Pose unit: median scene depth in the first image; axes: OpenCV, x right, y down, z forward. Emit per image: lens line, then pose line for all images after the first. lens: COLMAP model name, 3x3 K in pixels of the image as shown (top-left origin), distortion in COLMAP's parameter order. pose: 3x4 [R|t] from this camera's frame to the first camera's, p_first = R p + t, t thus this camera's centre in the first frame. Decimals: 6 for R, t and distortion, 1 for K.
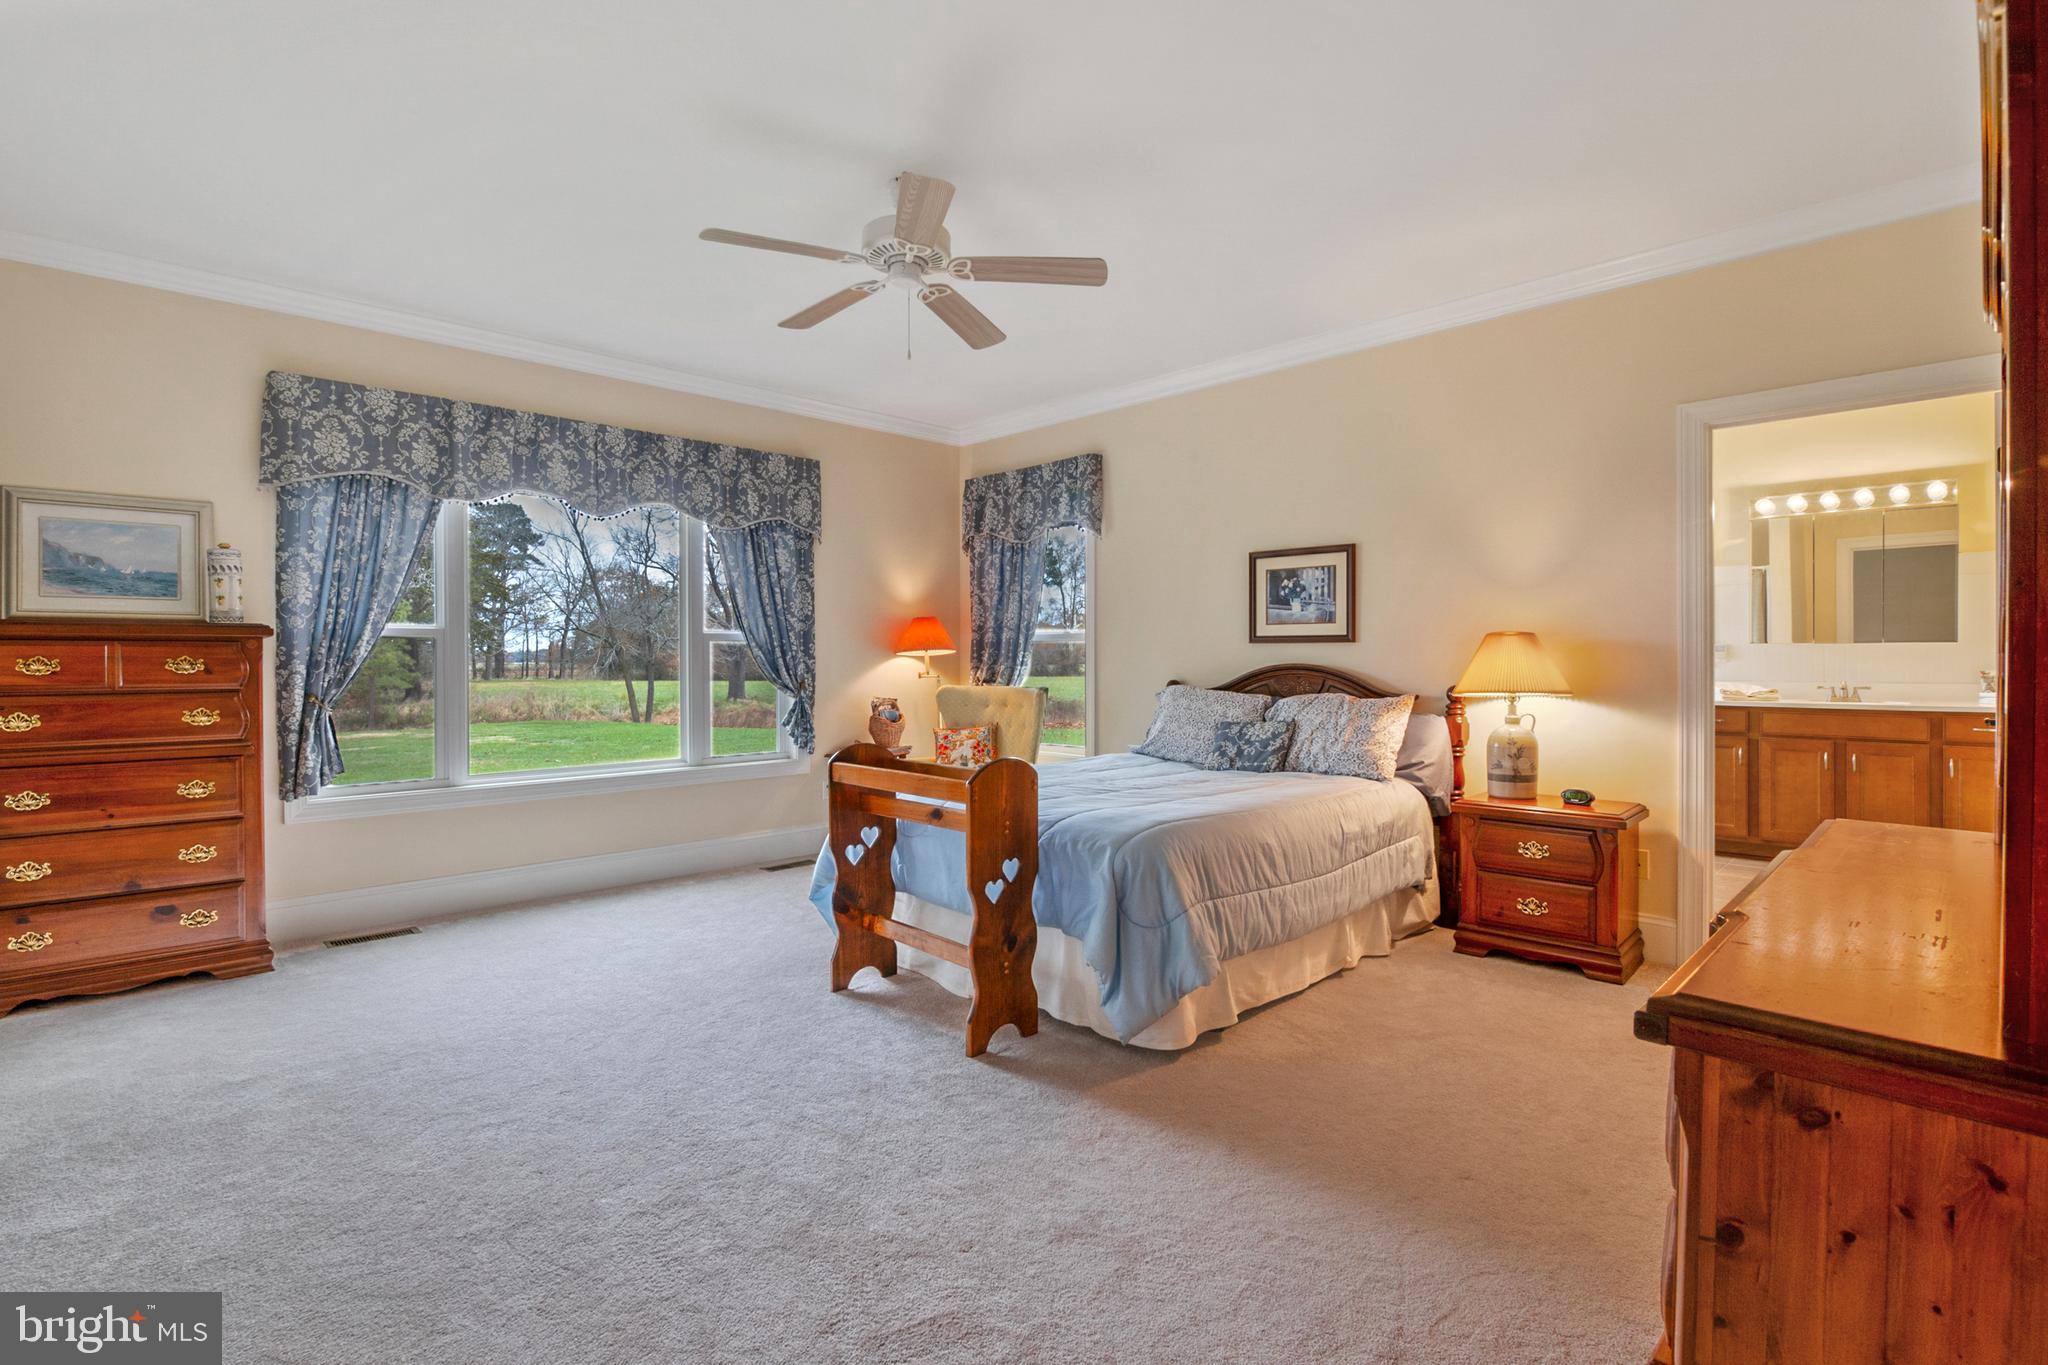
lens RADIAL K [[942.0, 0, 1003.0], [0, 942.0, 680.5], [0, 0, 1]] dist [-0.015364, 0.000192]
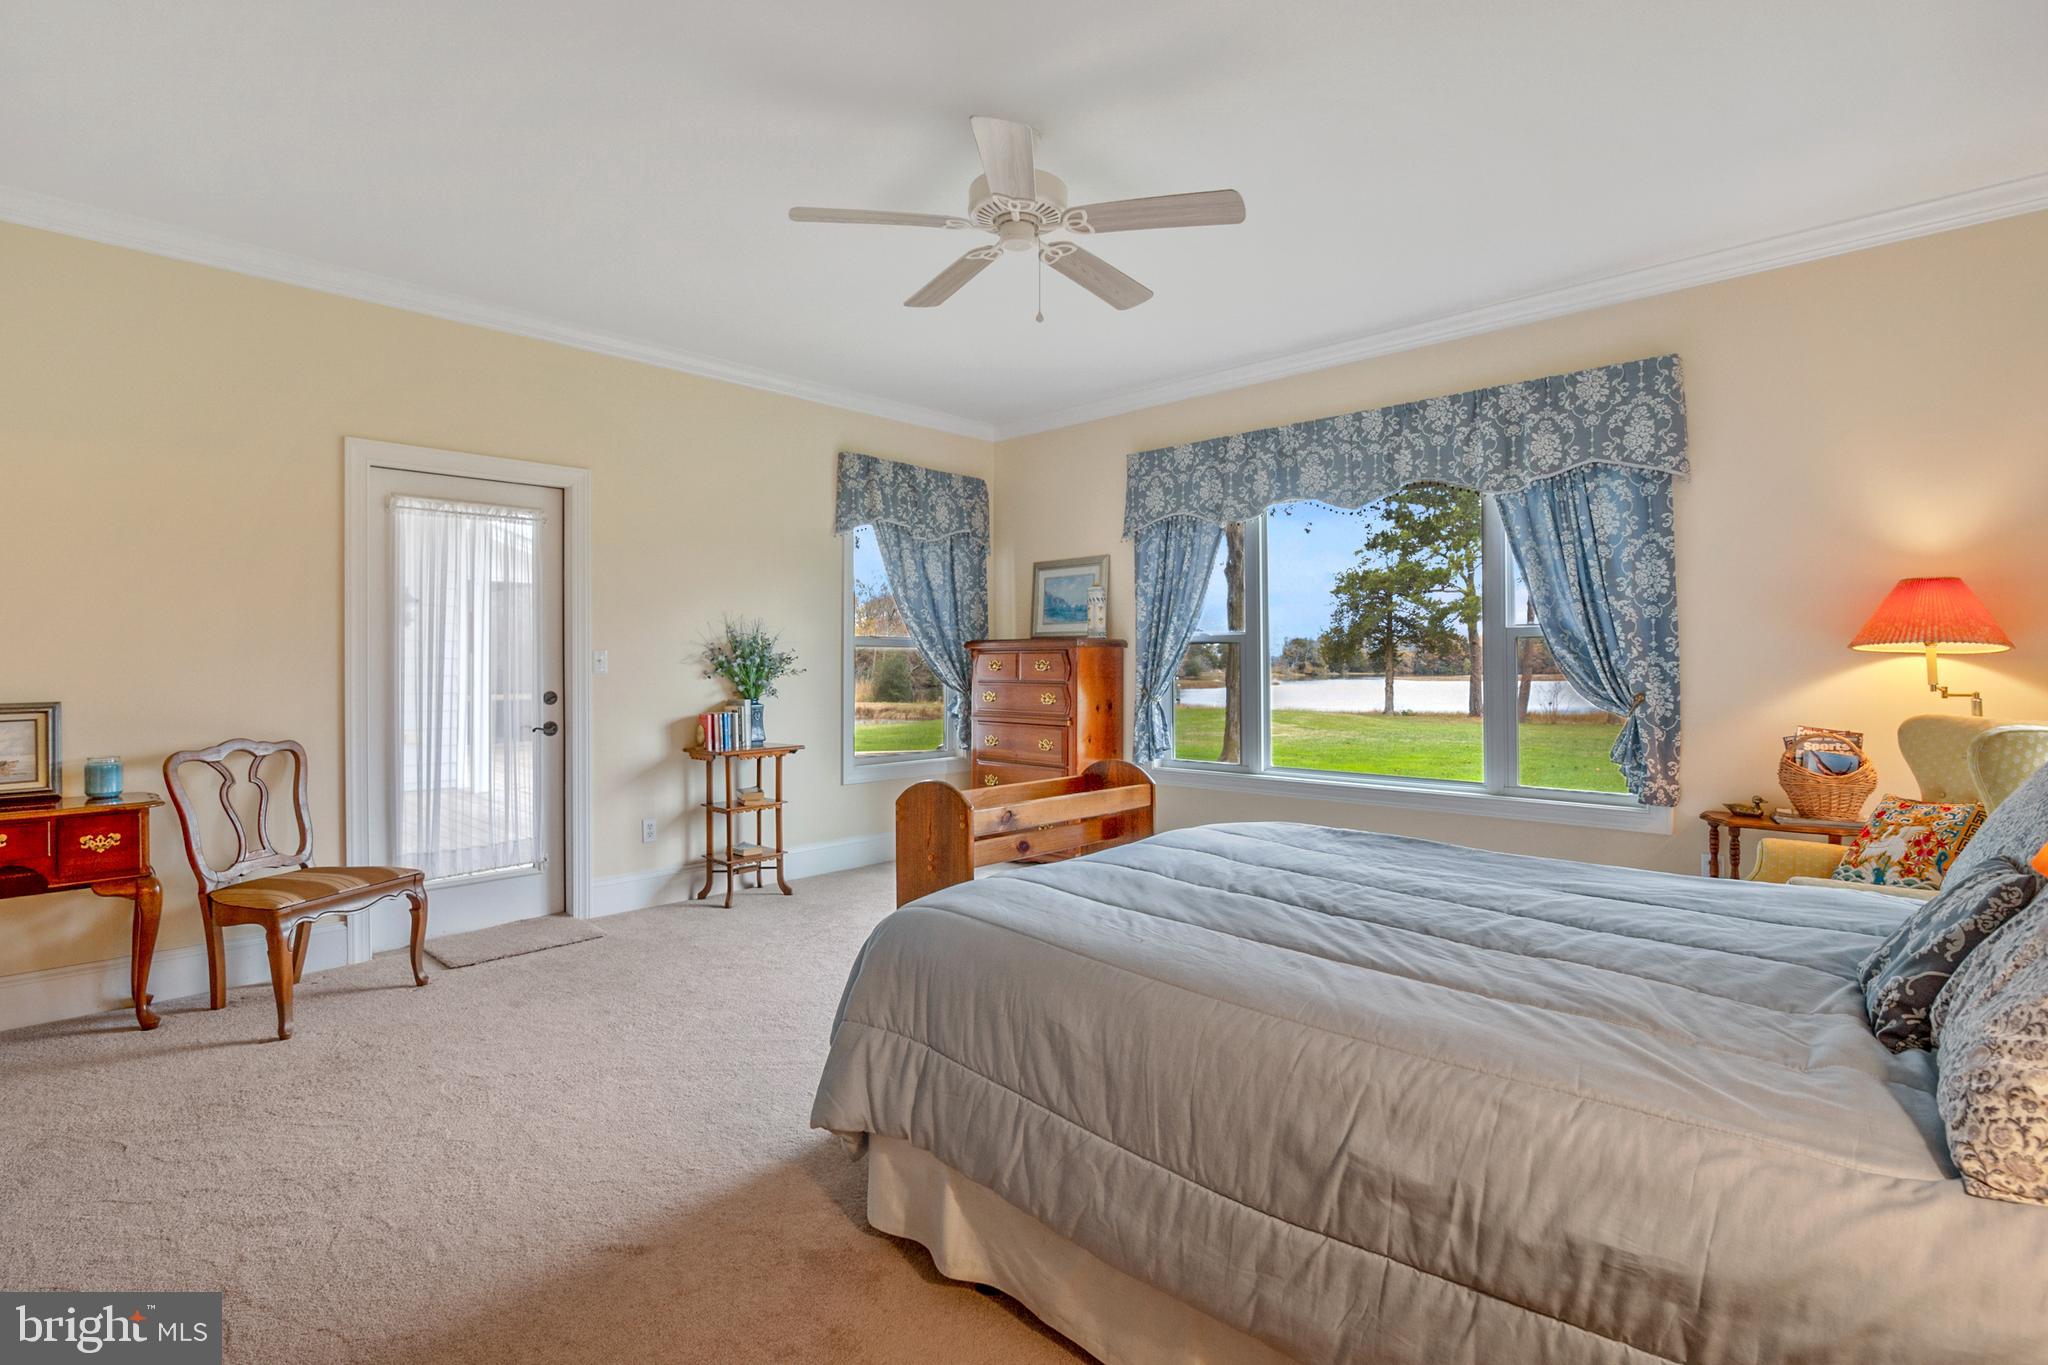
lens RADIAL K [[965.7, 0, 1006.1], [0, 965.7, 686.7], [0, 0, 1]] dist [-0.013079, 0.000905]
pose [[0.038480, 0.037167, -0.998568, 0.540764], [-0.011642, 0.999257, 0.036744, -0.028449], [0.999192, 0.010211, 0.038884, 0.616354]]
